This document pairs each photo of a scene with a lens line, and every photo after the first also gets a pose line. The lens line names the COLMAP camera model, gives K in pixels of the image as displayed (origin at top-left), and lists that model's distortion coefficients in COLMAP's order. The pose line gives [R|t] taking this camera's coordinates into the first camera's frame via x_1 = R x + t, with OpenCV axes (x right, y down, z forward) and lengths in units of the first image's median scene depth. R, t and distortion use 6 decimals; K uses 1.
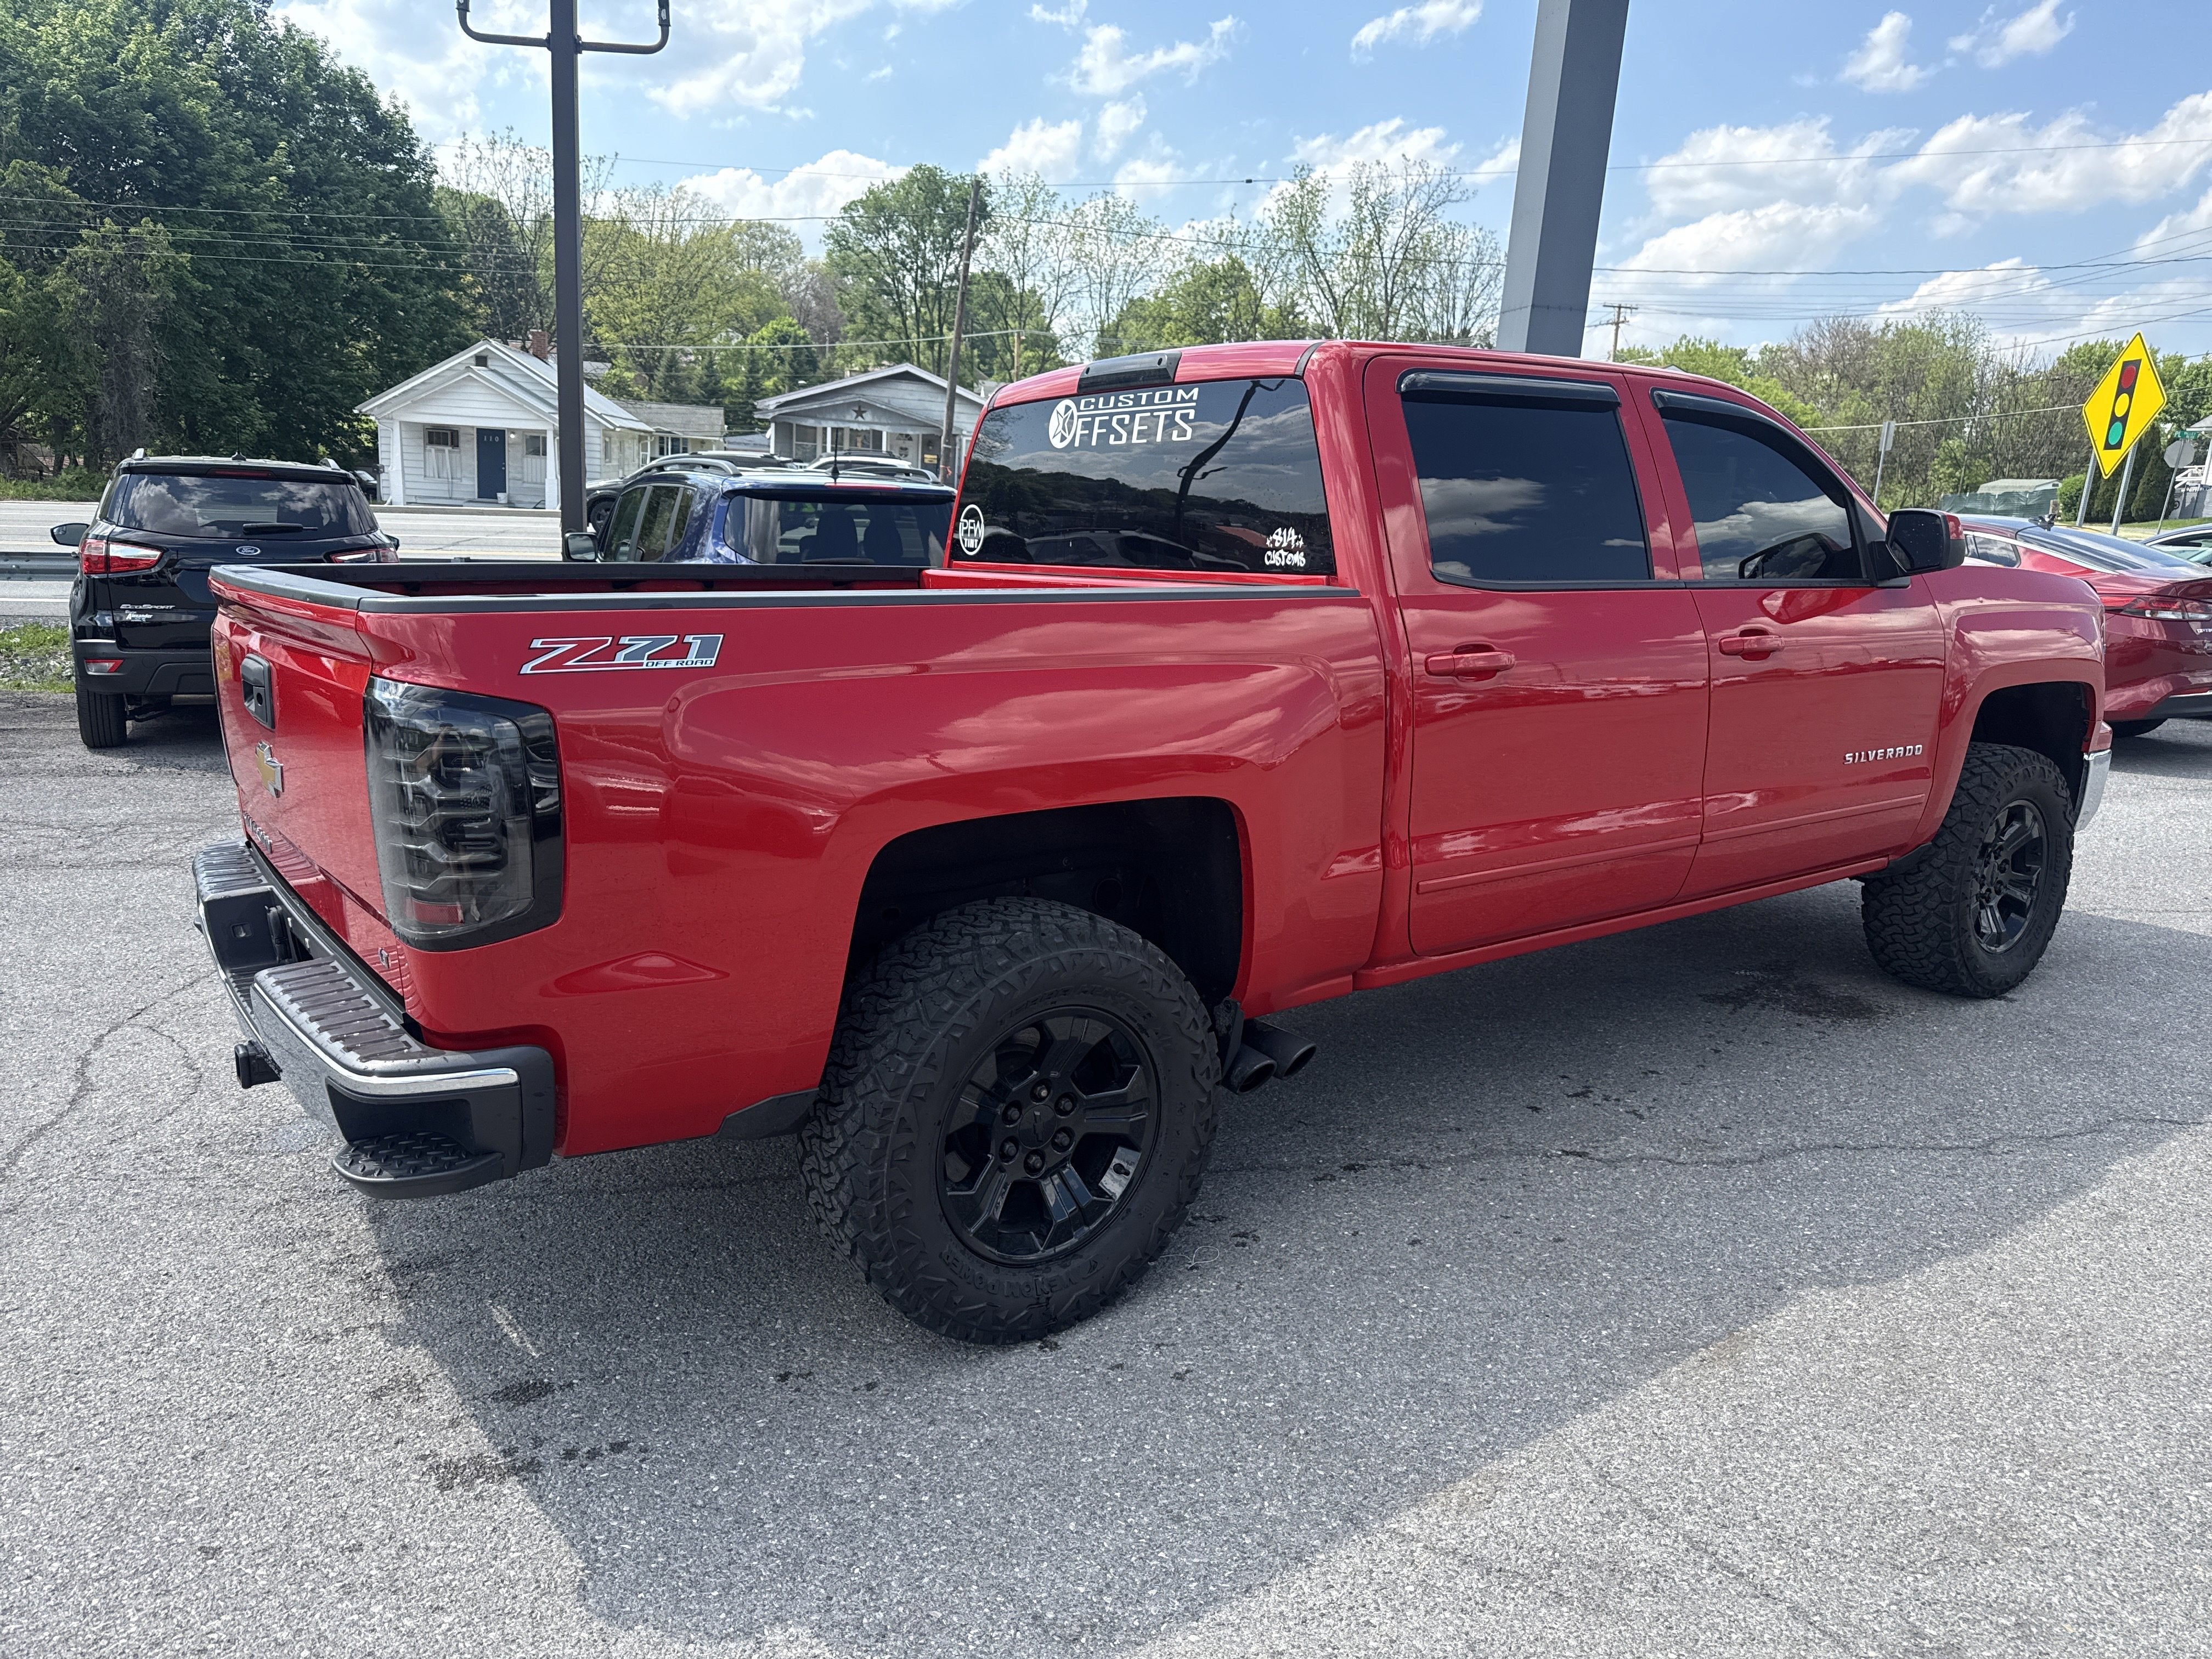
lens RADIAL K [[1563.4, 0, 1093.6], [0, 1563.4, 849.0], [0, 0, 1]] dist [-0.013406, 0.000569]
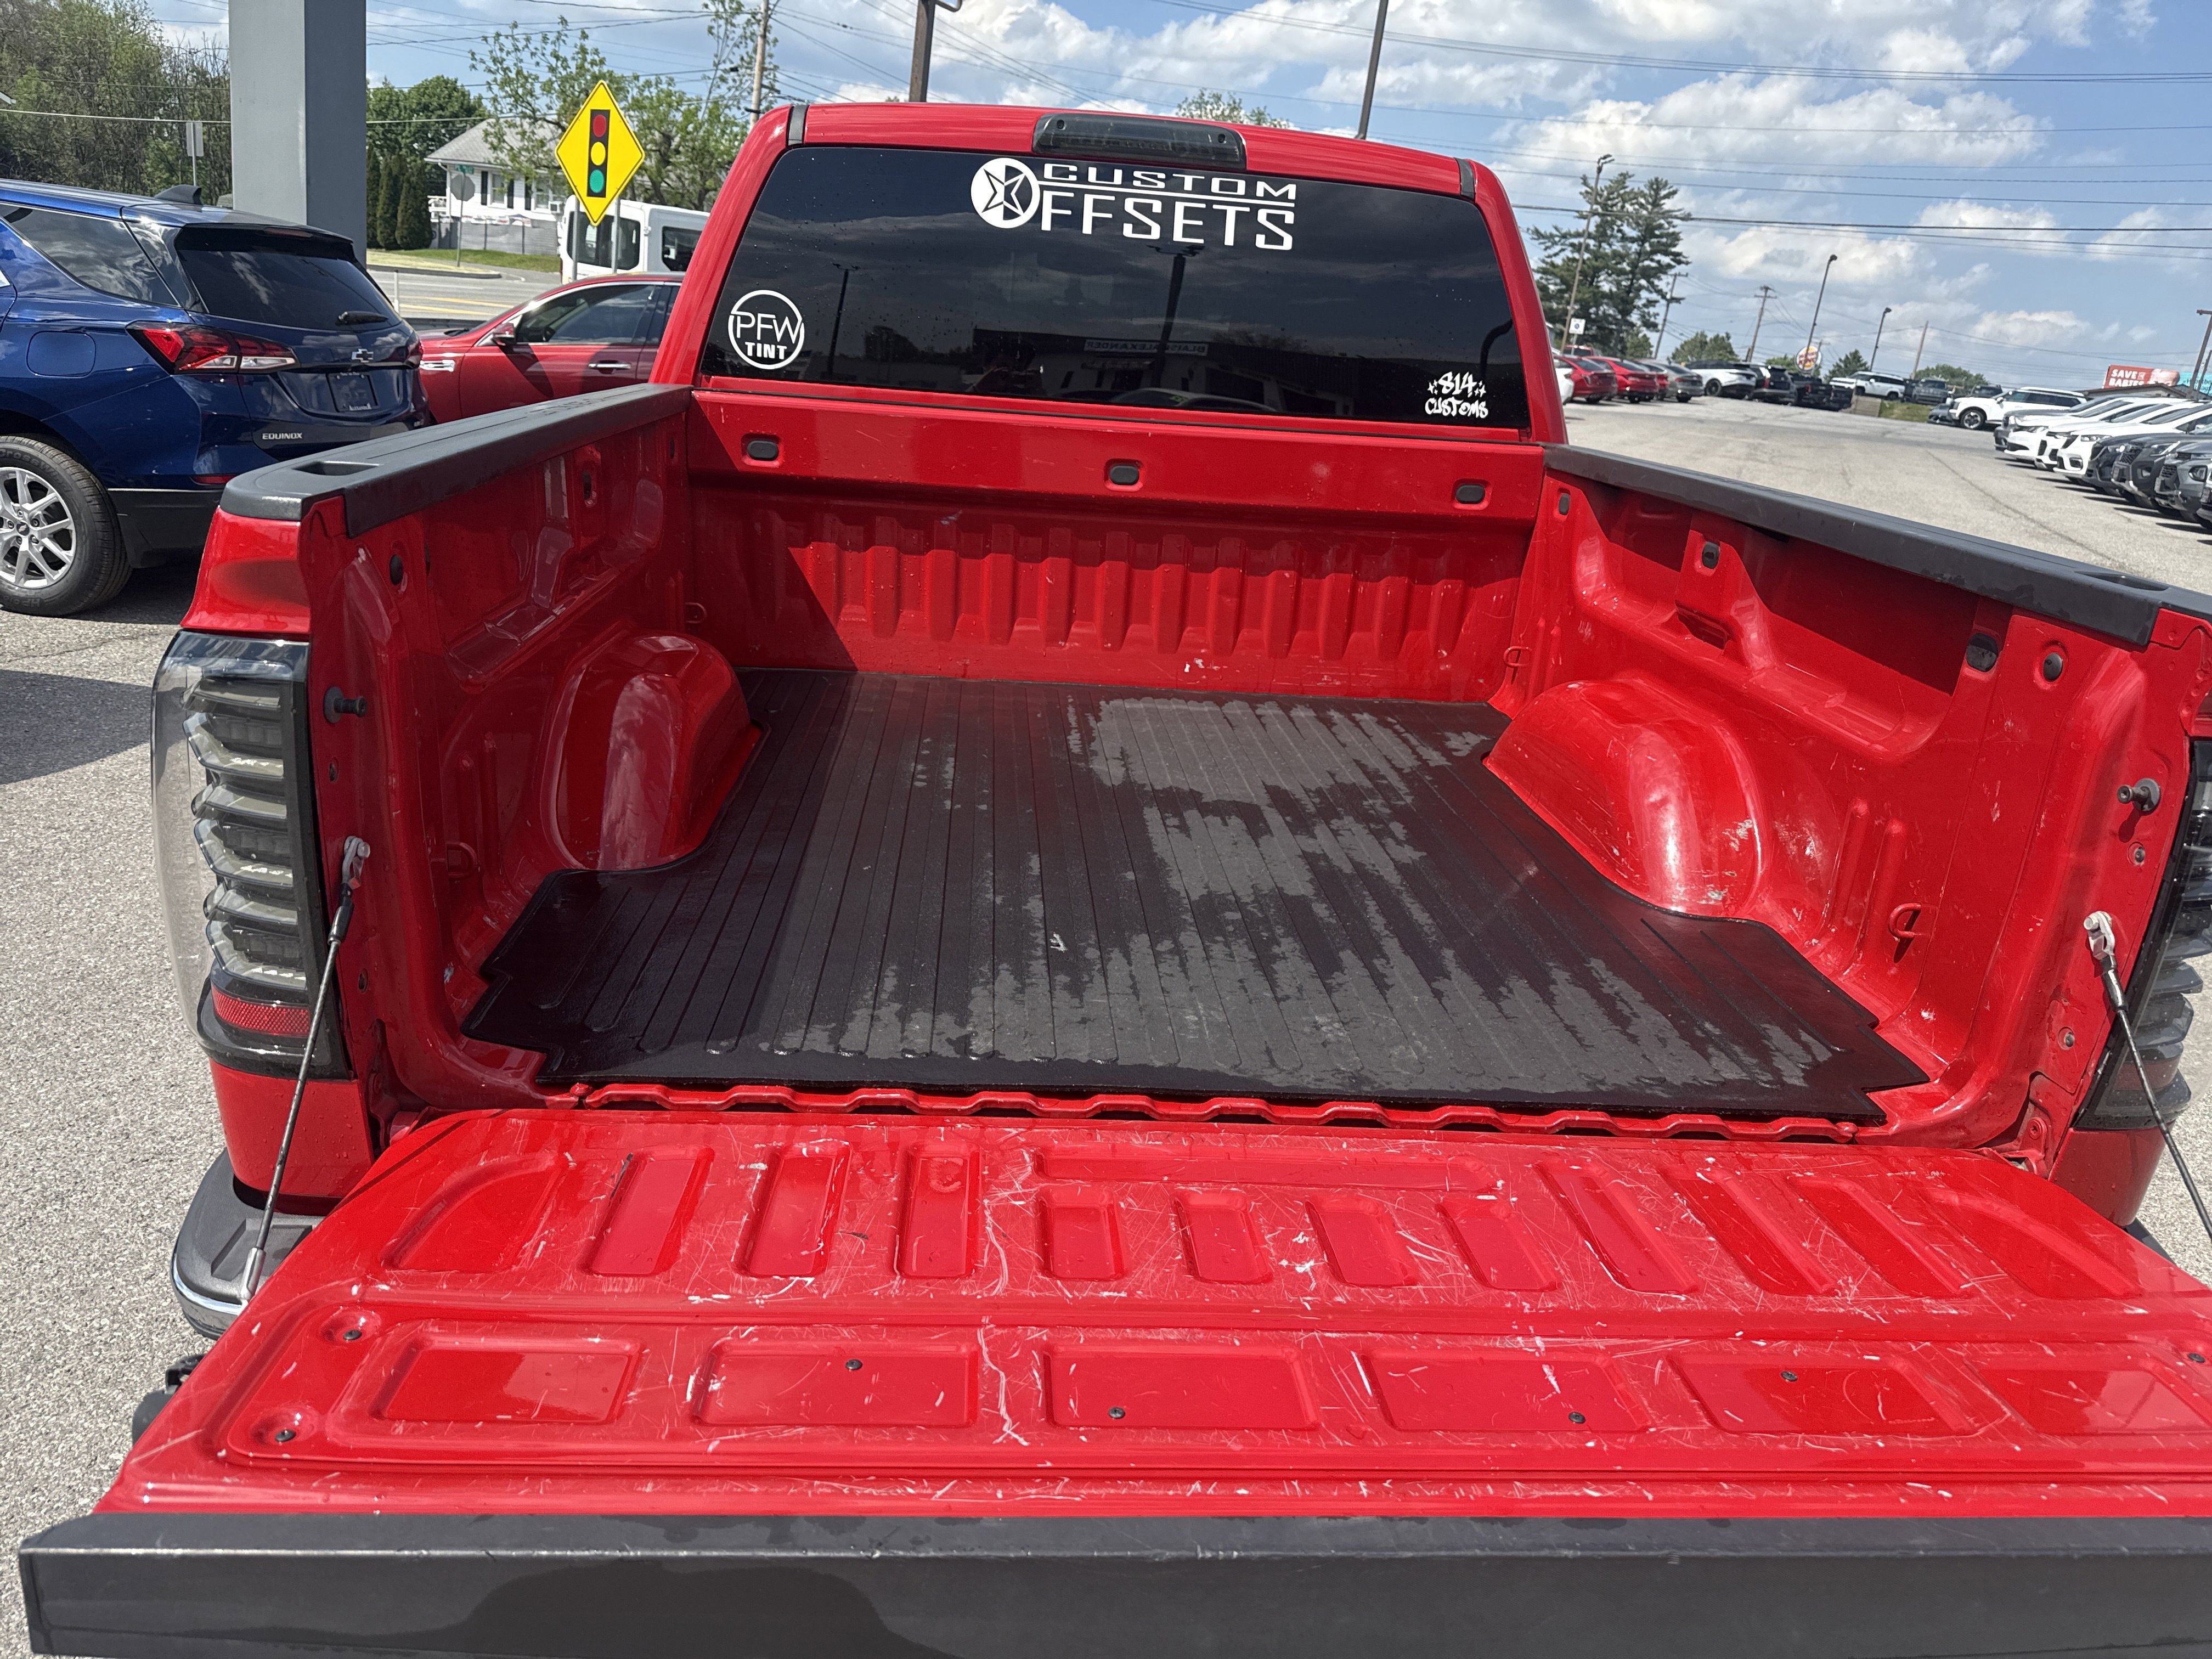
lens RADIAL K [[1559.1, 0, 1110.4], [0, 1559.1, 850.2], [0, 0, 1]] dist [-0.009328, 0.001621]
pose [[0.522548, -0.249915, 0.815160, -0.683712], [0.107336, 0.967752, 0.227891, -0.144503], [-0.845827, -0.031588, 0.532522, 0.596466]]
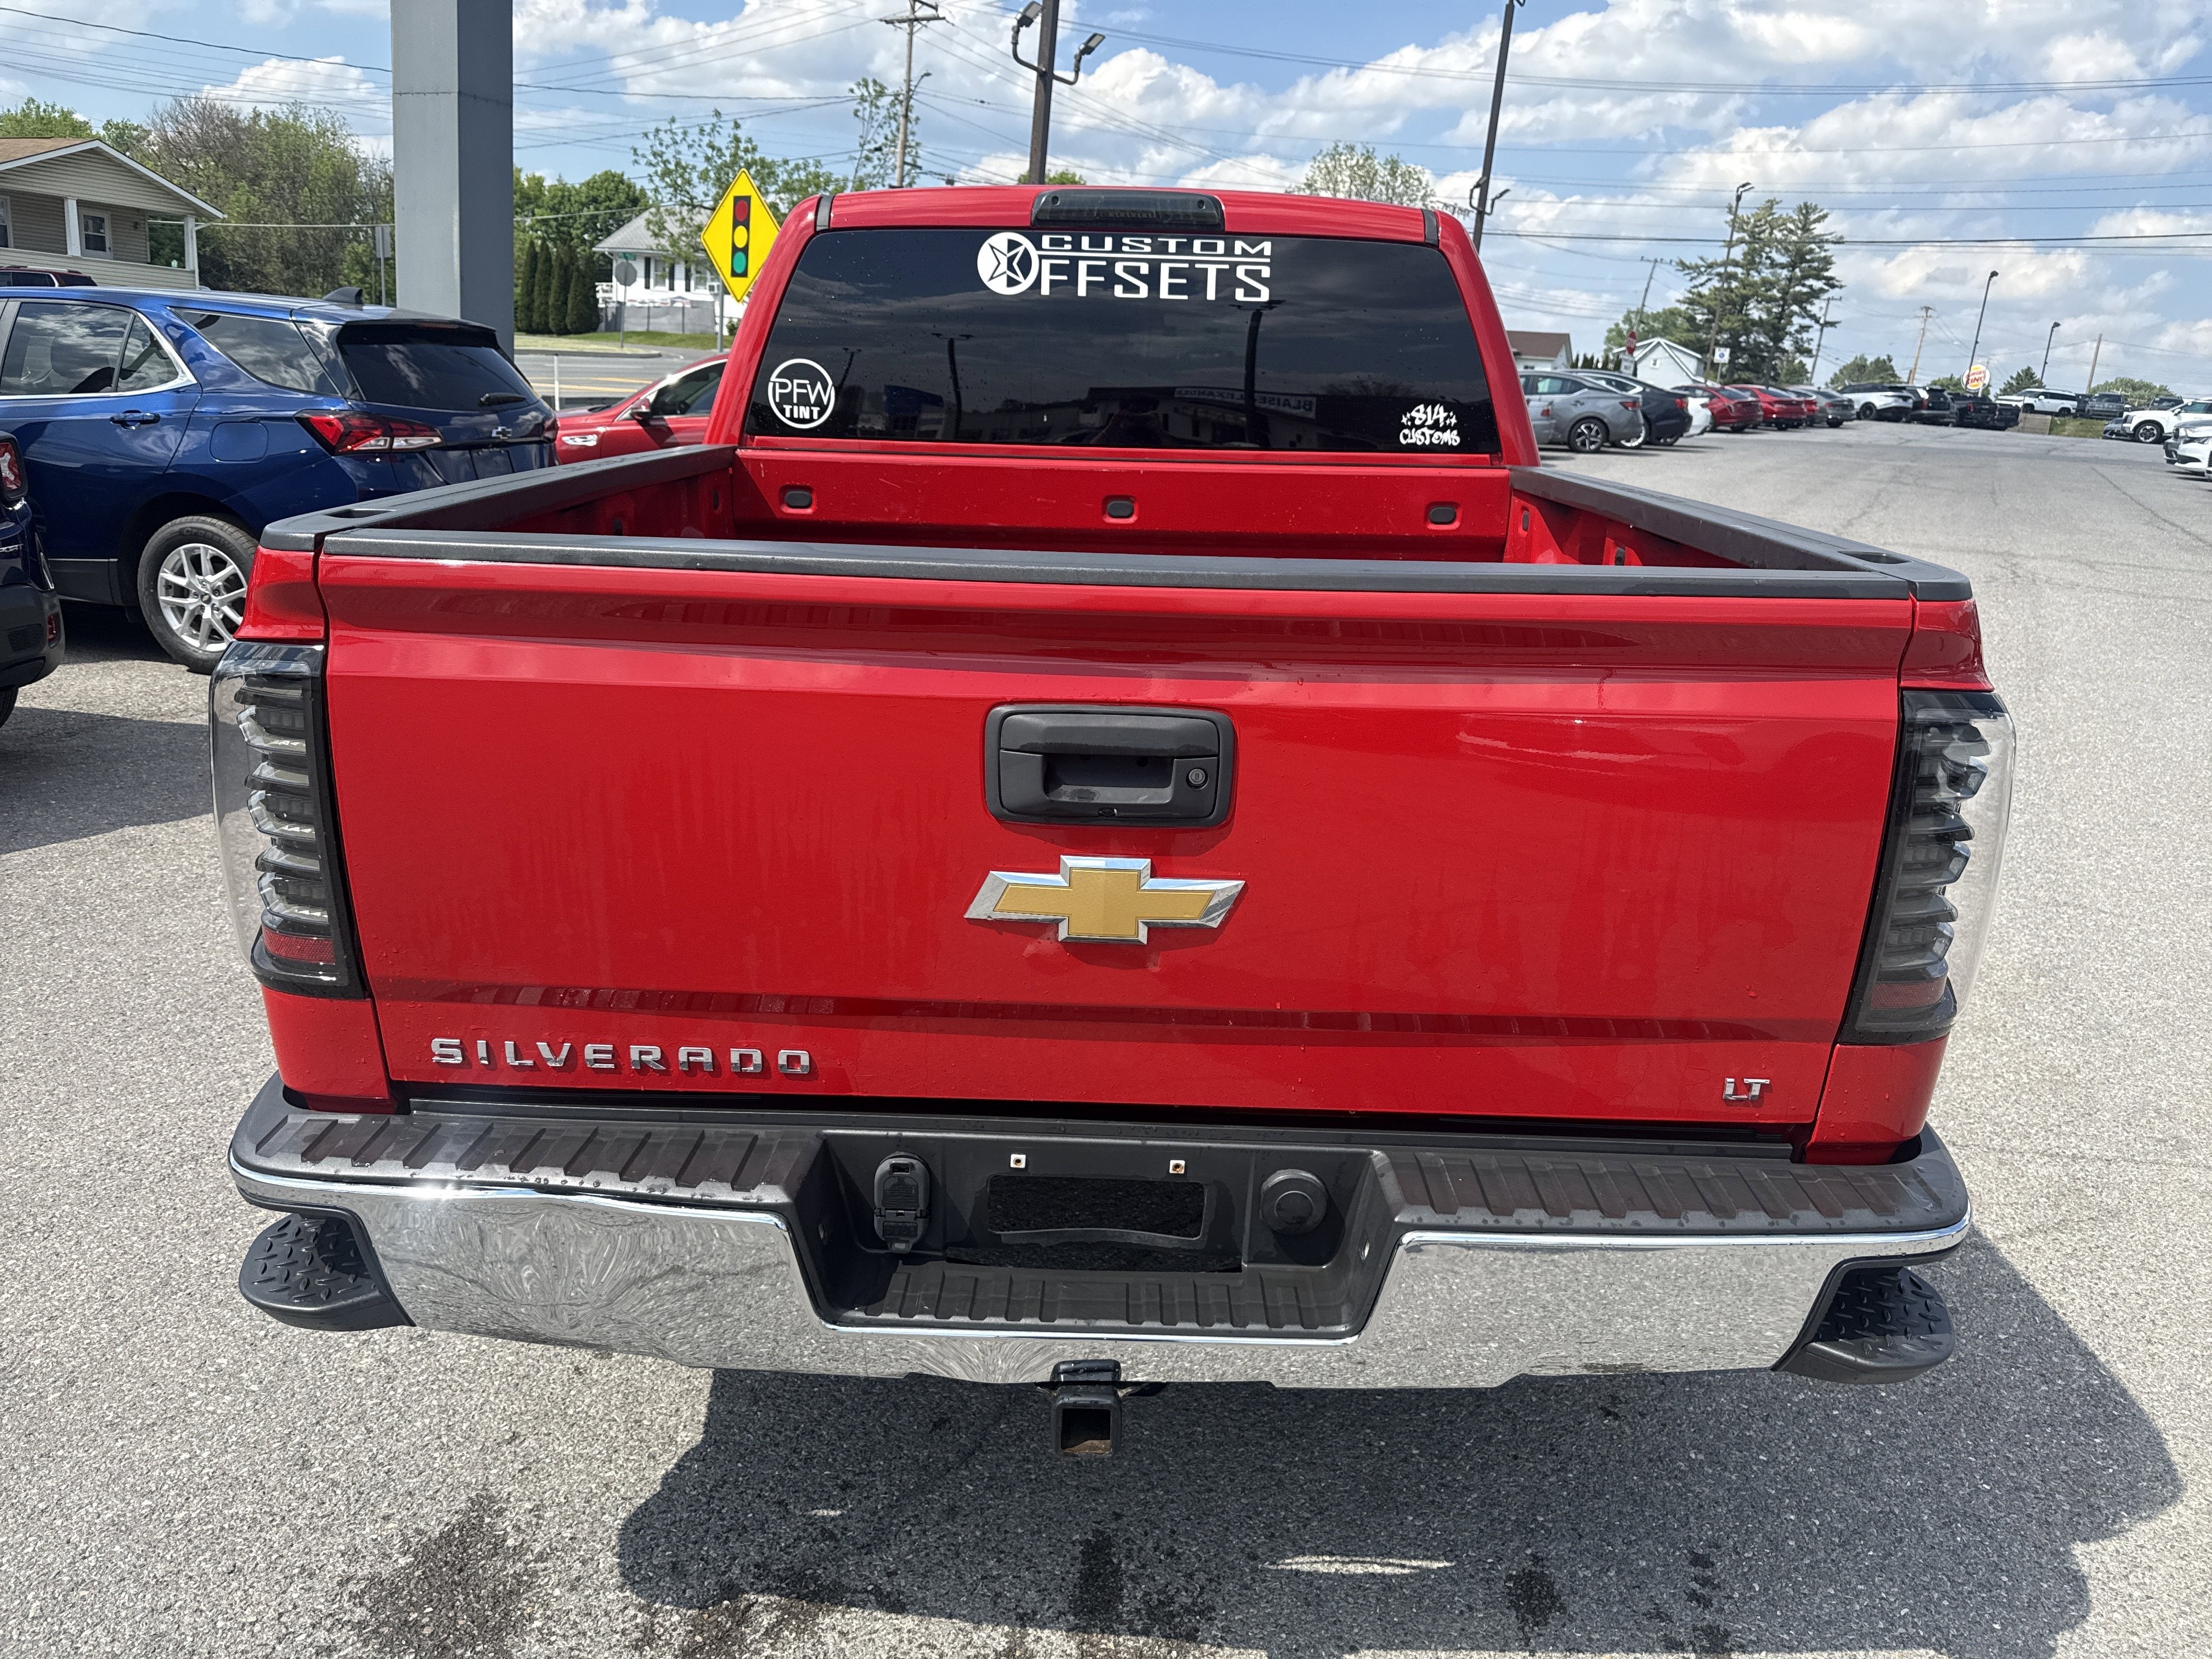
lens RADIAL K [[1561.7, 0, 1106.0], [0, 1561.7, 829.5], [0, 0, 1]] dist [-0.004919, -0.001055]
pose [[0.597403, -0.222629, 0.770419, -0.703505], [0.140441, 0.974891, 0.172814, -0.126036], [-0.789548, 0.004958, 0.613669, 0.492751]]
